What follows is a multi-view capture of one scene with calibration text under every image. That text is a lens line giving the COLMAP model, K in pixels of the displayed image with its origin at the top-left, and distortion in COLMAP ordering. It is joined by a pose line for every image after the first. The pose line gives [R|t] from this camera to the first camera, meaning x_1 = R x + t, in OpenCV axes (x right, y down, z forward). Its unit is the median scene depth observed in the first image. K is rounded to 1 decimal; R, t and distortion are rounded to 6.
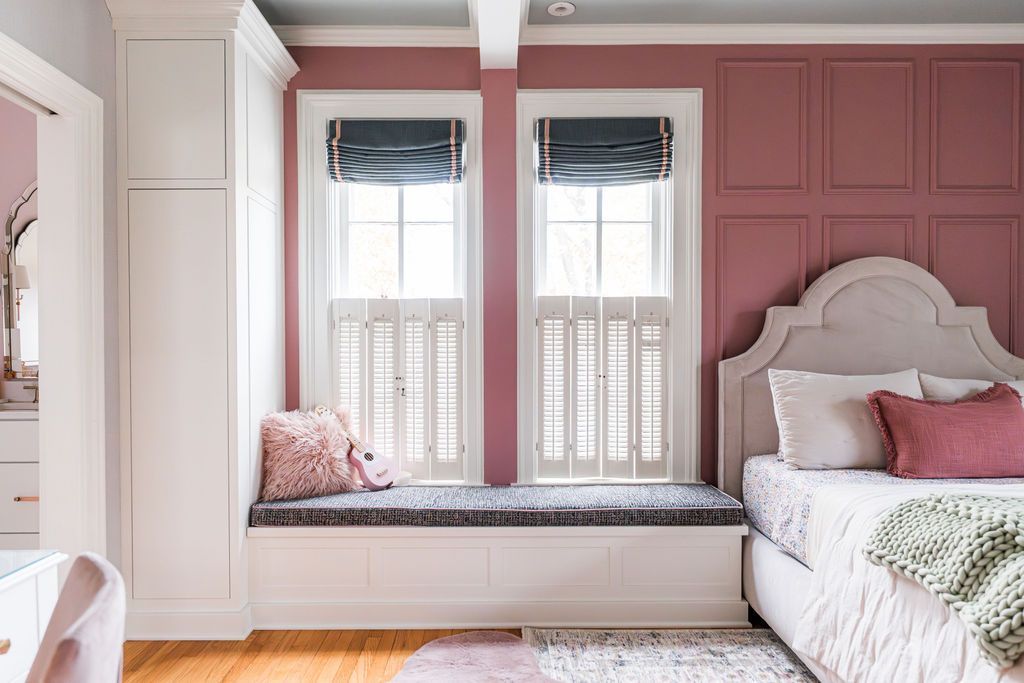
lens RADIAL K [[684.0, 0, 514.1], [0, 684.0, 358.8], [0, 0, 1]] dist [0.002920, 0.003332]
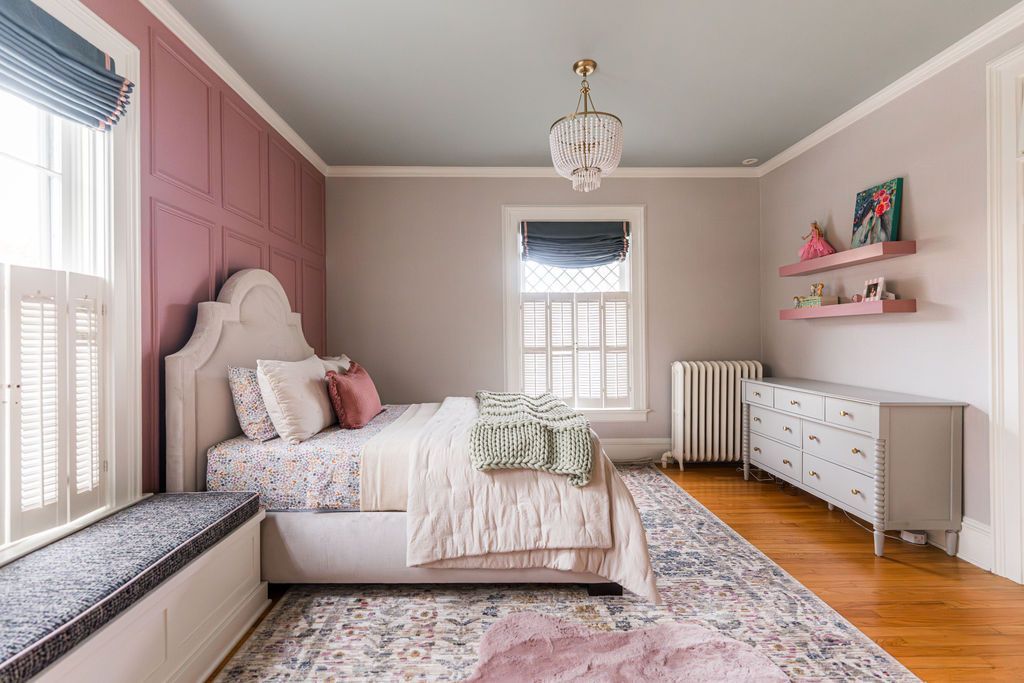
lens RADIAL K [[445.8, 0, 502.7], [0, 445.8, 334.8], [0, 0, 1]] dist [-0.001550, 0.000057]
pose [[-0.010821, 0.009386, 0.999897, -0.301311], [0.025648, 0.999630, -0.009106, -0.007194], [-0.999612, 0.025547, -0.011057, 0.542135]]
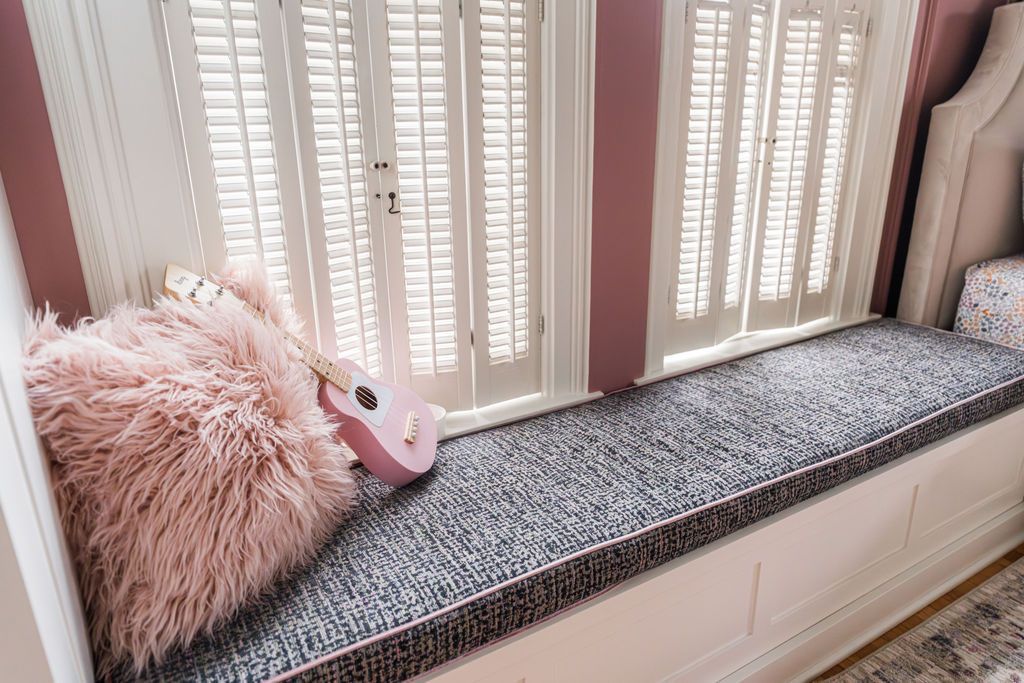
lens RADIAL K [[684.0, 0, 511.5], [0, 684.0, 342.5], [0, 0, 1]] dist [0.002920, 0.003332]
pose [[0.858635, -0.175669, 0.481547, -0.302185], [0.020536, 0.950477, 0.310117, 0.007081], [-0.512177, -0.256388, 0.819720, 0.653095]]
